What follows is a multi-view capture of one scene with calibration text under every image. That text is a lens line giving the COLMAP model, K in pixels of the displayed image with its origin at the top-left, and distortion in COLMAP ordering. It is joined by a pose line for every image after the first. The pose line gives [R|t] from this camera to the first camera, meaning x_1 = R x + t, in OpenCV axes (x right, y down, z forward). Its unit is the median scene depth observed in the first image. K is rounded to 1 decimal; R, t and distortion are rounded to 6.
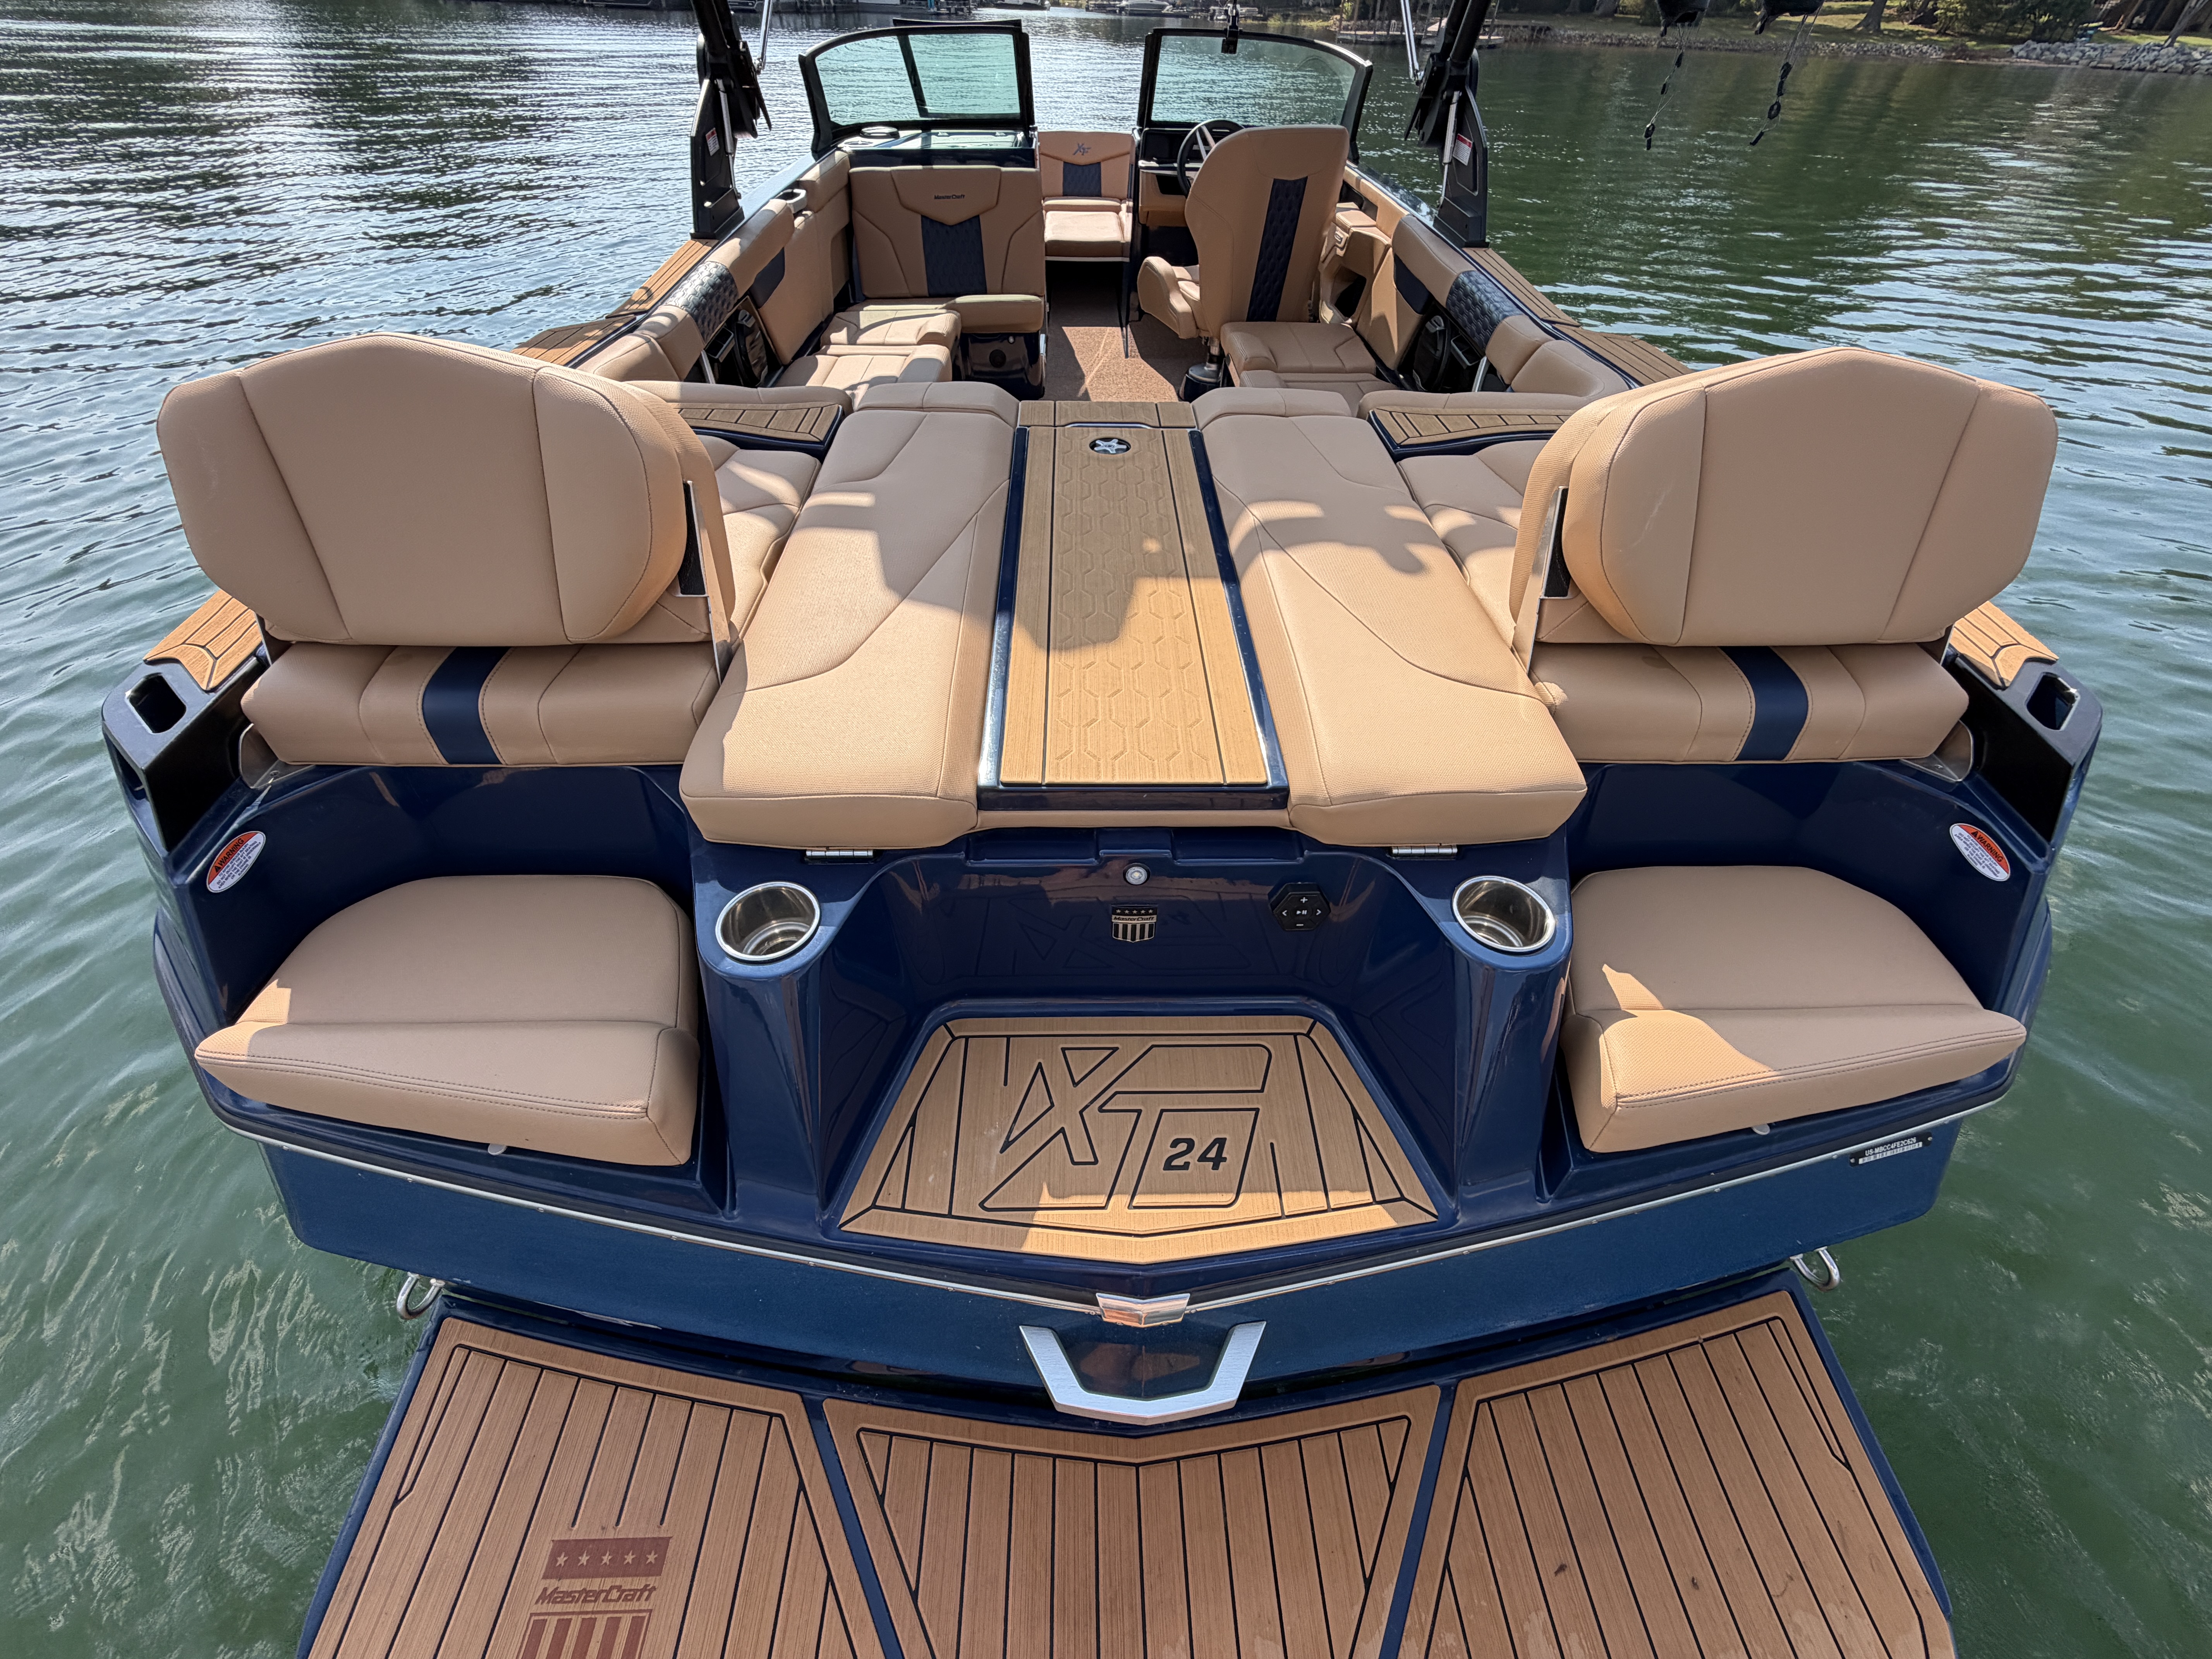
lens RADIAL K [[881.0, 0, 1103.1], [0, 881.0, 842.9], [0, 0, 1]] dist [0.000515, -0.000136]
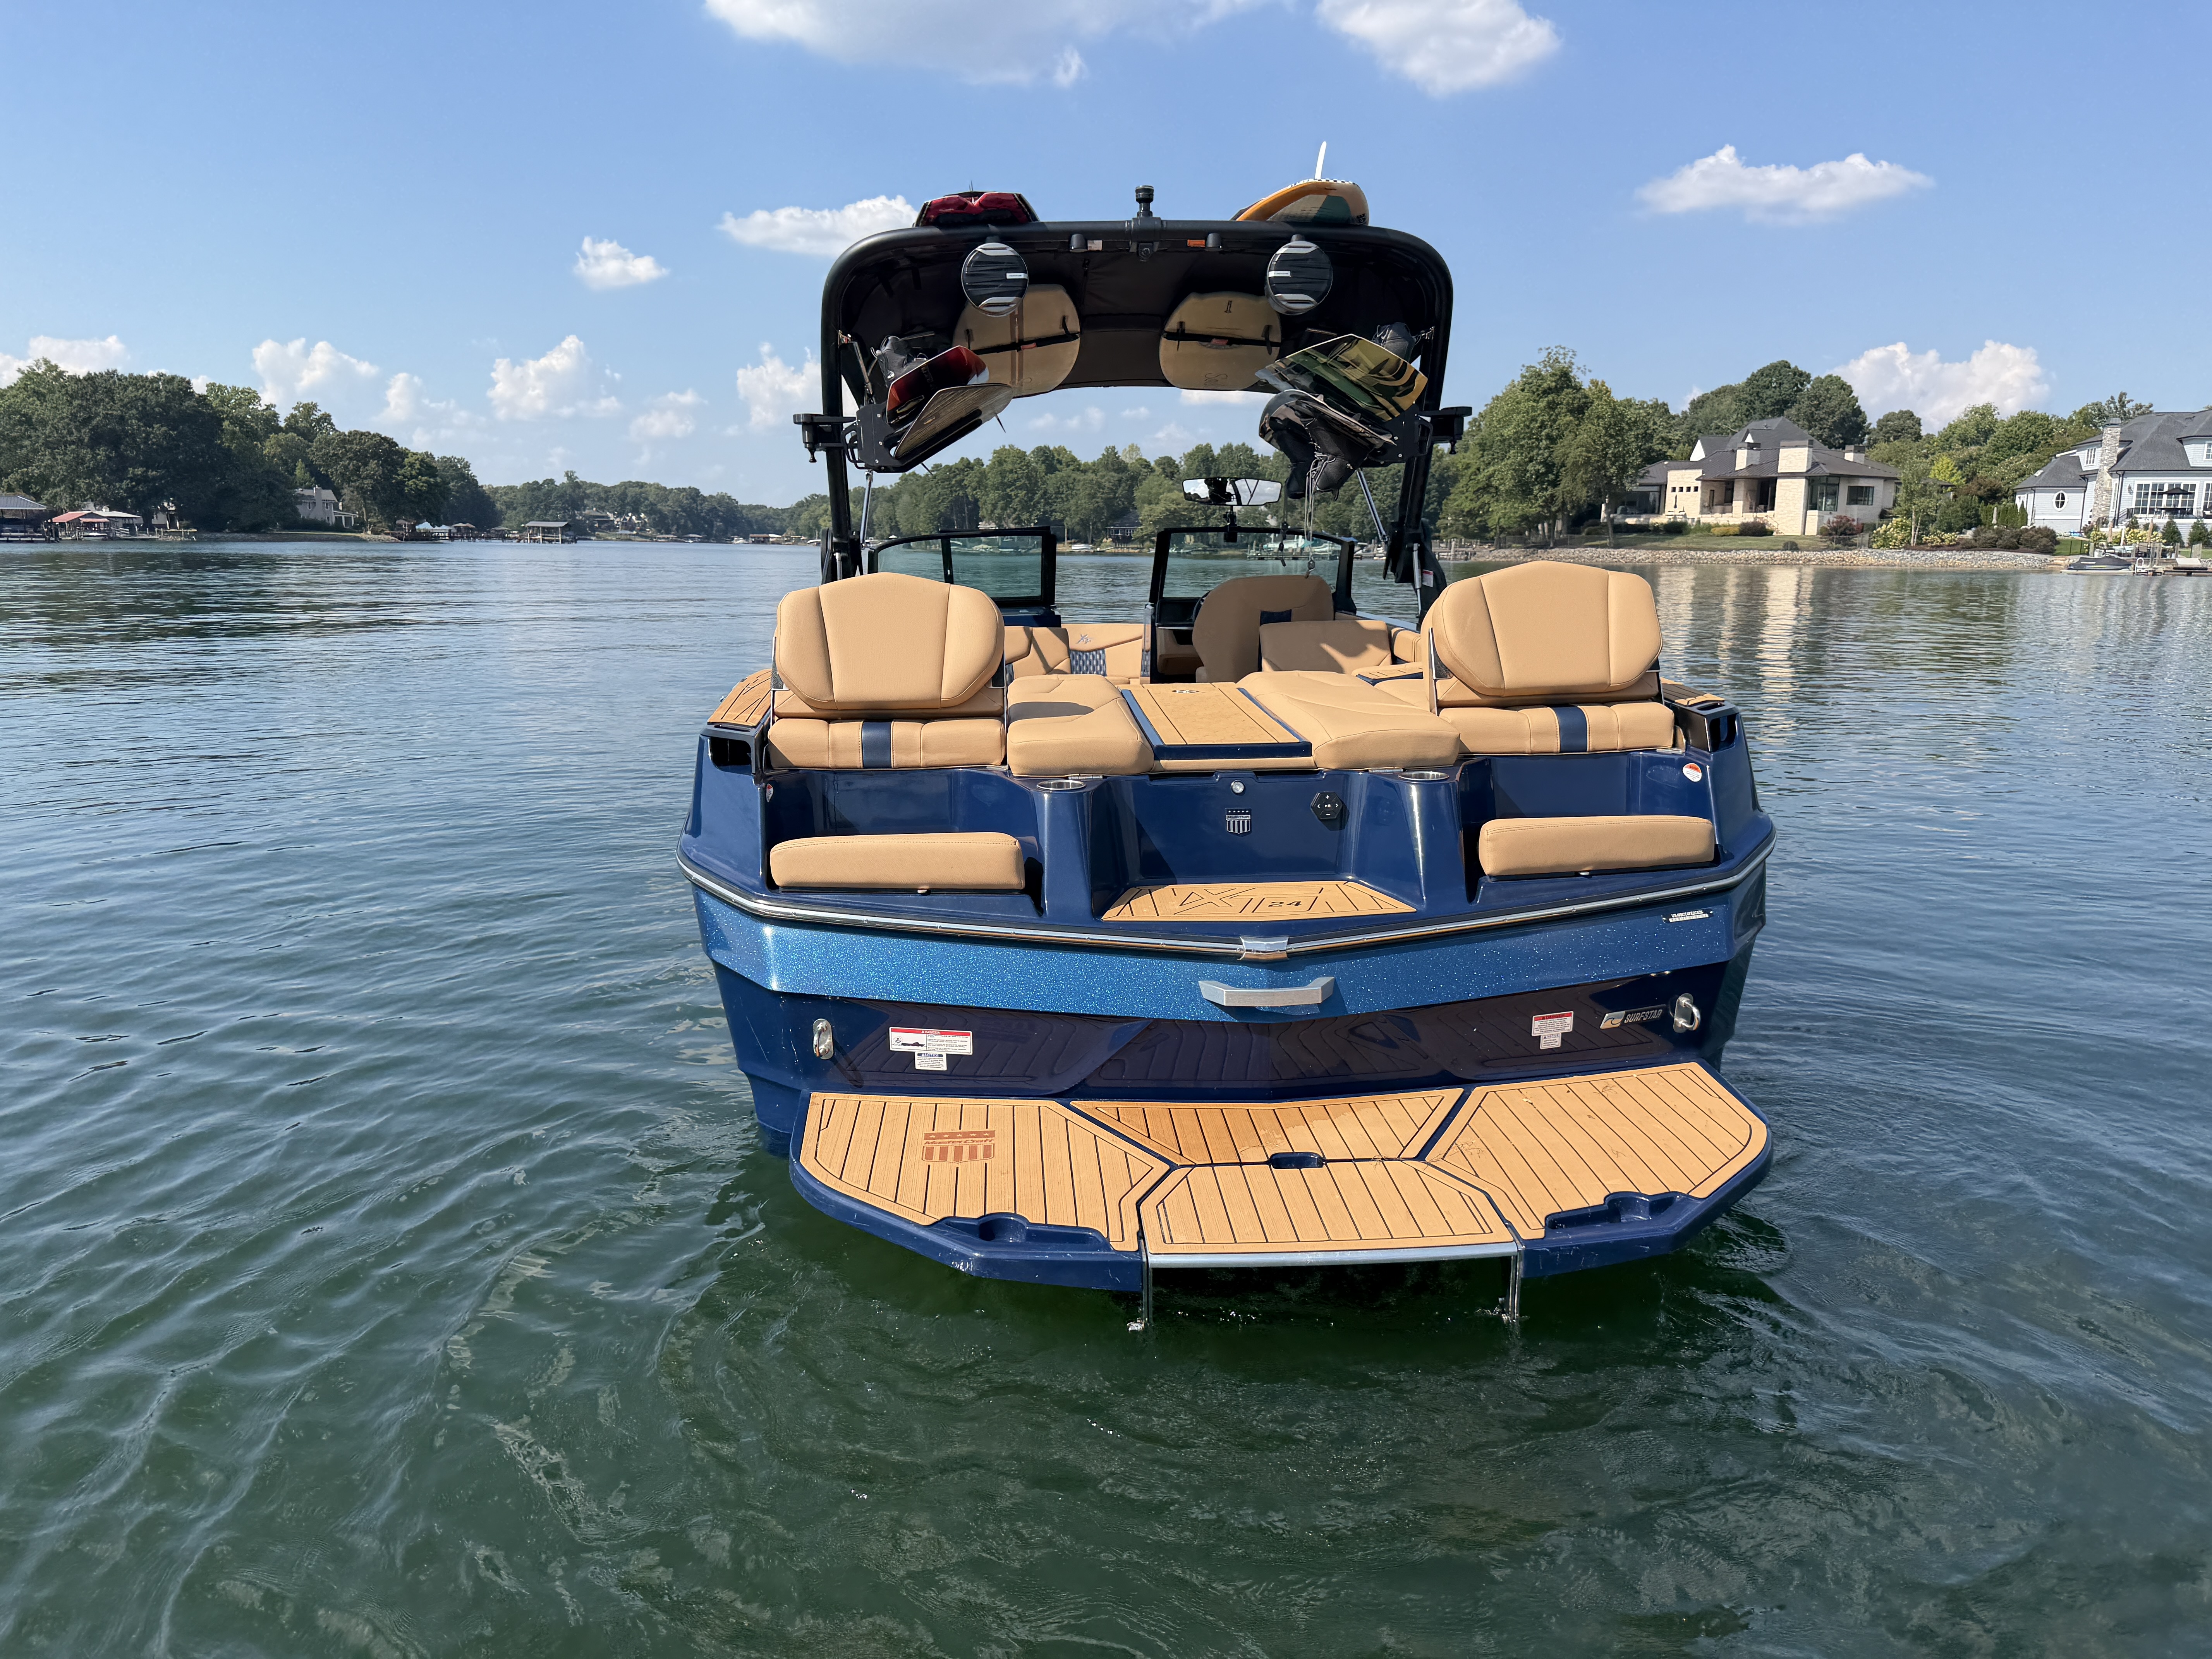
lens RADIAL K [[1546.0, 0, 1109.8], [0, 1546.0, 864.2], [0, 0, 1]] dist [0.038462, -0.049143]
pose [[0.998684, -0.040242, 0.031795, -0.117211], [0.051029, 0.841769, -0.537420, 0.652099], [-0.005137, 0.538336, 0.842715, -0.576757]]
